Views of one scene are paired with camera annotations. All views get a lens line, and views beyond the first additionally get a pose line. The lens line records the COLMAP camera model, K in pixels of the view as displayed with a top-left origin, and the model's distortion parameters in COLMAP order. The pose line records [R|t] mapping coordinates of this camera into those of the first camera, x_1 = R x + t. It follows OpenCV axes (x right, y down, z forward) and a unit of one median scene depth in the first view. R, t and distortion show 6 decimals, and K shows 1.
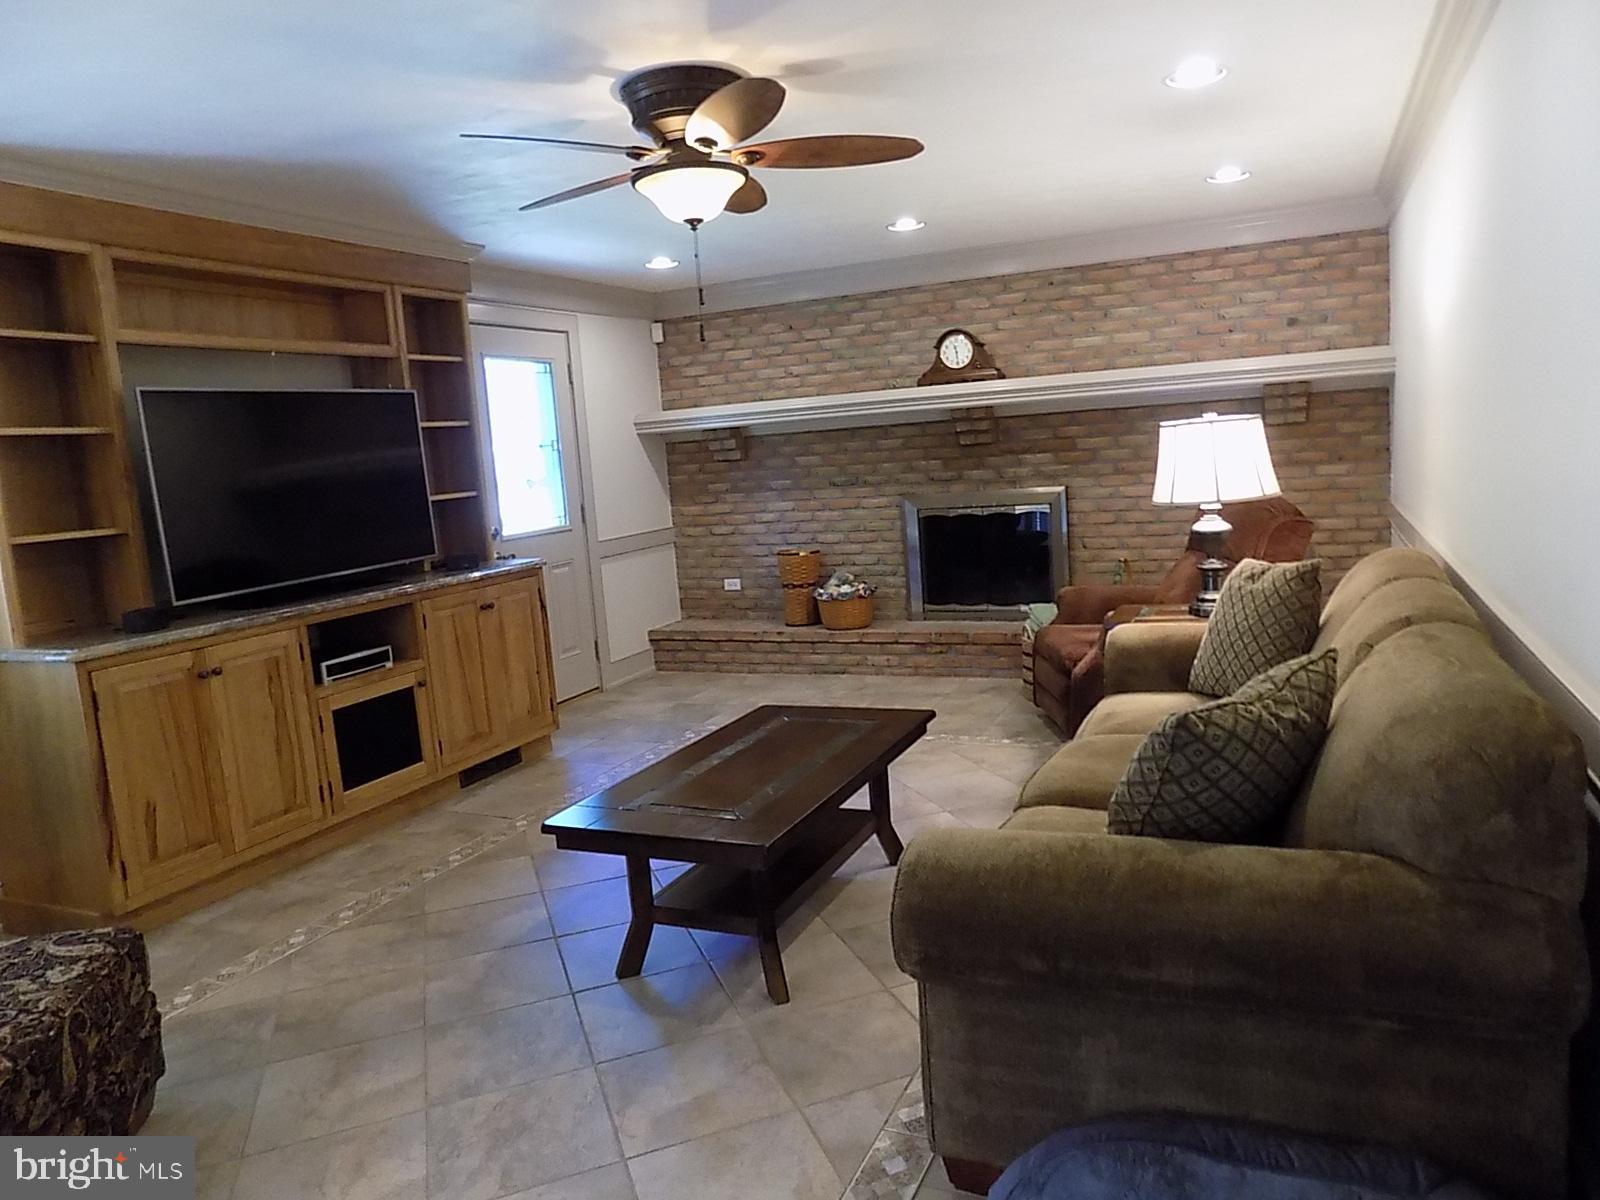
lens RADIAL K [[1076.5, 0, 811.8], [0, 1076.5, 587.1], [0, 0, 1]] dist [-0.080770, 0.081244]
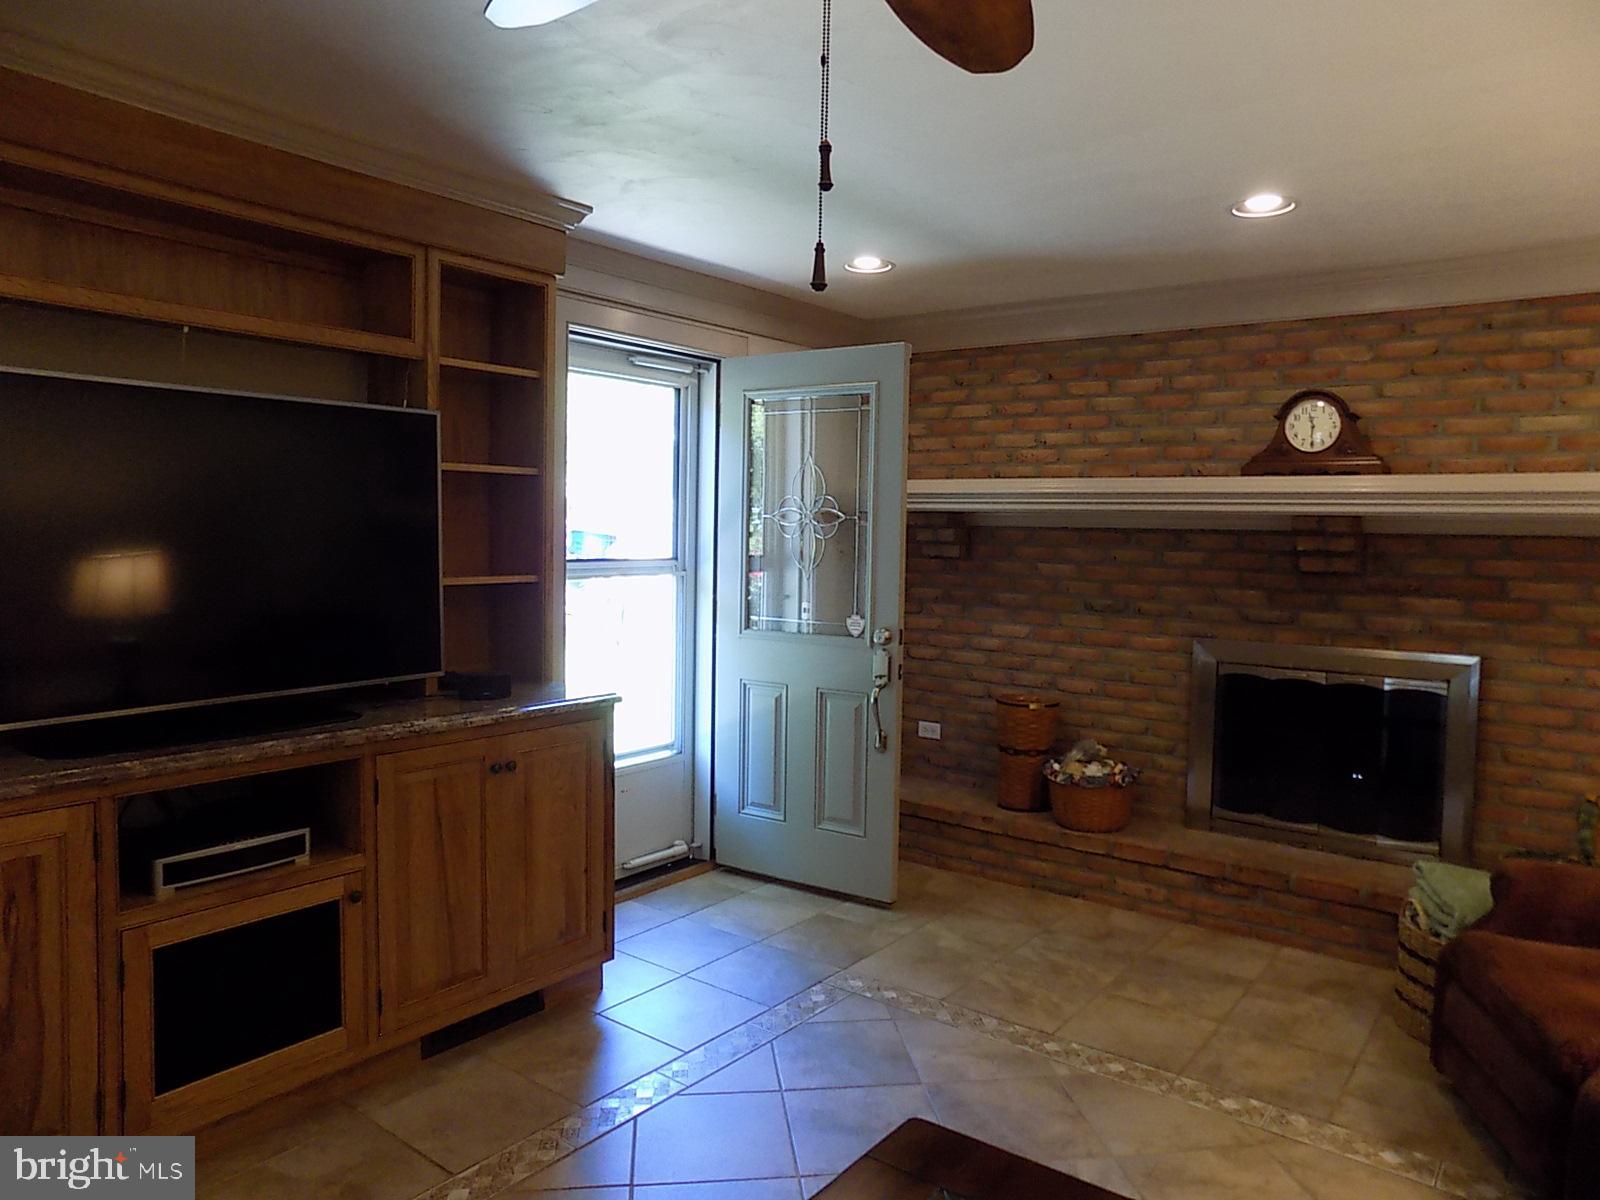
lens RADIAL K [[1076.5, 0, 811.8], [0, 1076.5, 587.1], [0, 0, 1]] dist [-0.080770, 0.081244]
pose [[0.971150, 0.102219, -0.215451, -0.008395], [-0.116973, 0.991507, -0.056843, -0.064139], [0.207811, 0.080405, 0.974859, 0.390798]]
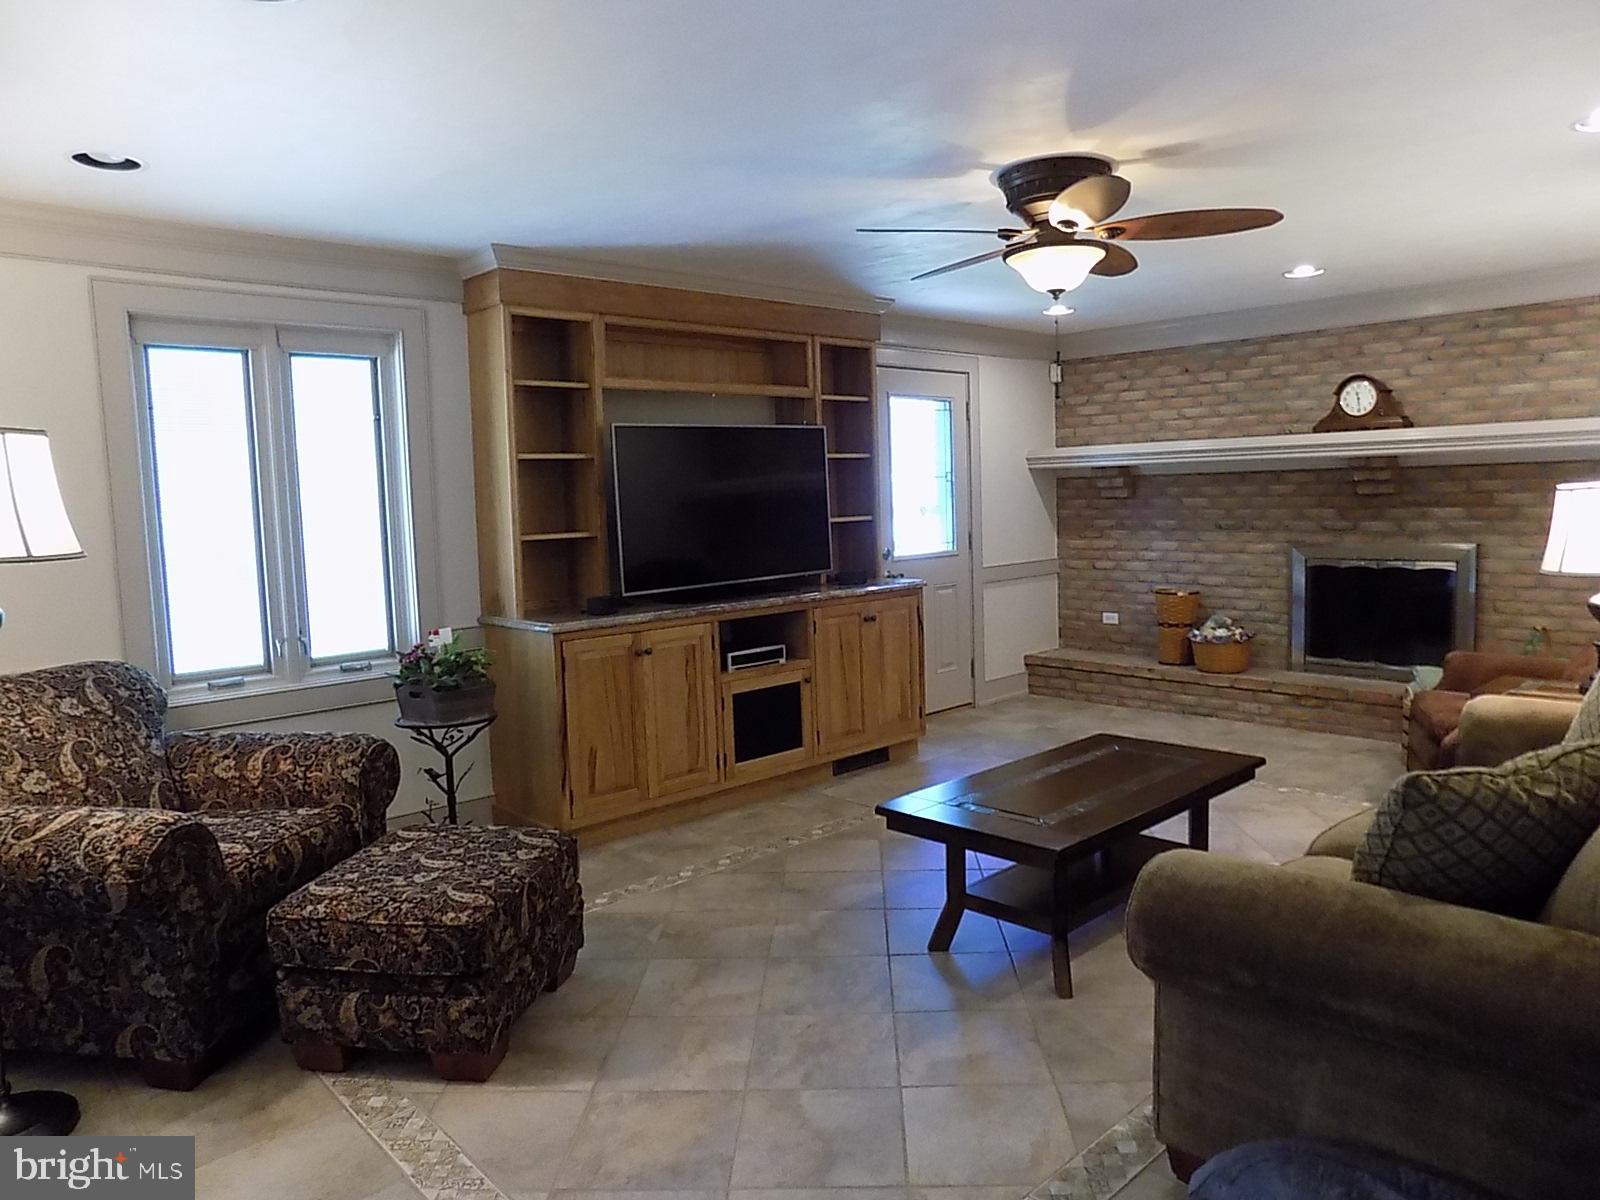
lens RADIAL K [[1076.5, 0, 811.8], [0, 1076.5, 587.1], [0, 0, 1]] dist [-0.080770, 0.081244]
pose [[0.924829, 0.076960, -0.372516, 0.055486], [-0.084826, 0.996384, -0.004746, -0.004217], [0.370804, 0.035988, 0.928014, -0.072605]]
